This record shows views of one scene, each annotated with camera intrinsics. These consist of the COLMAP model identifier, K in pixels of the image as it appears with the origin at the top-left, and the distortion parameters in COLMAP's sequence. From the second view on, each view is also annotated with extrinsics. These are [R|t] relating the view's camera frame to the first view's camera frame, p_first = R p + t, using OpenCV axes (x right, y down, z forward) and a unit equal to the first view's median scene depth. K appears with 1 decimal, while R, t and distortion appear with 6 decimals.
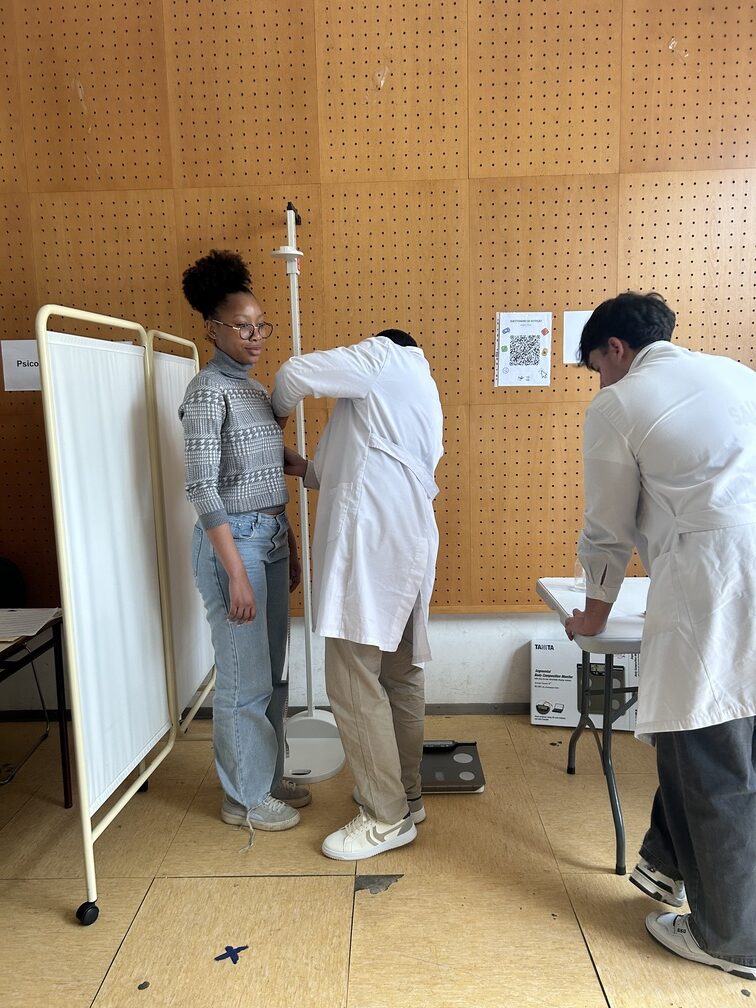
lens RADIAL K [[769.1, 0, 370.0], [0, 769.1, 503.9], [0, 0, 1]] dist [0.035750, -0.040925]
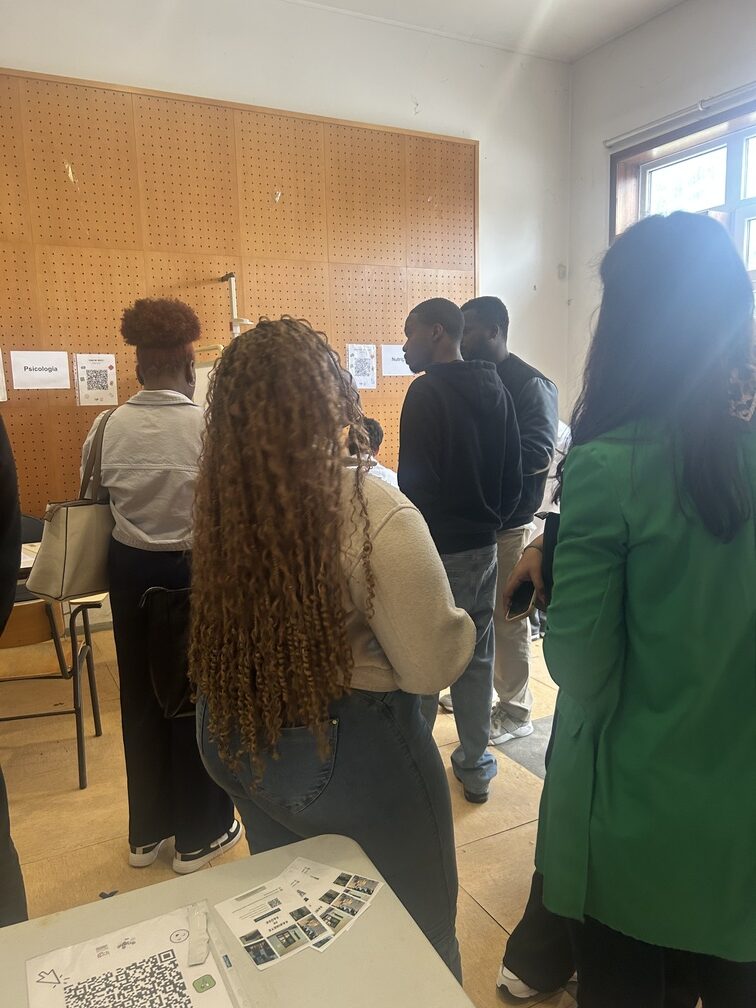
lens RADIAL K [[769.1, 0, 370.5], [0, 769.1, 494.6], [0, 0, 1]] dist [0.035750, -0.040925]
pose [[0.872730, -0.060855, 0.484396, -0.623258], [0.067435, 0.997716, 0.003847, 0.073077], [-0.483524, 0.029308, 0.874840, -0.468888]]
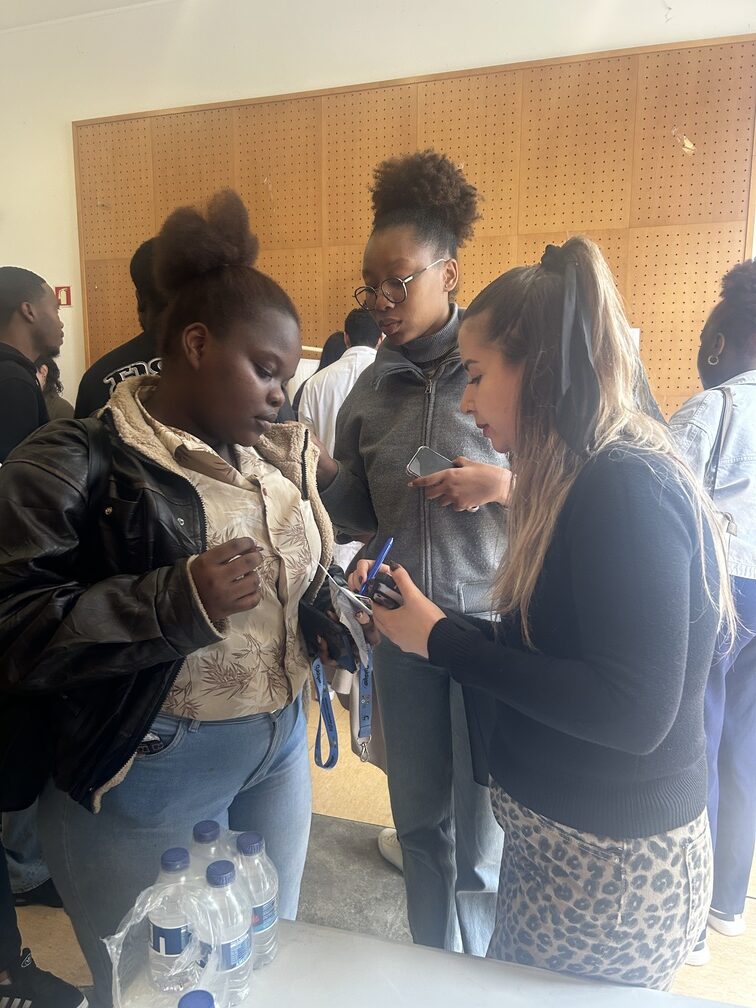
lens RADIAL K [[769.1, 0, 384.4], [0, 769.1, 499.2], [0, 0, 1]] dist [0.035750, -0.040925]
pose [[0.954773, 0.070133, -0.288945, 0.336801], [-0.071139, 0.997442, 0.007032, 0.064981], [0.288699, 0.013842, 0.957320, -0.406449]]
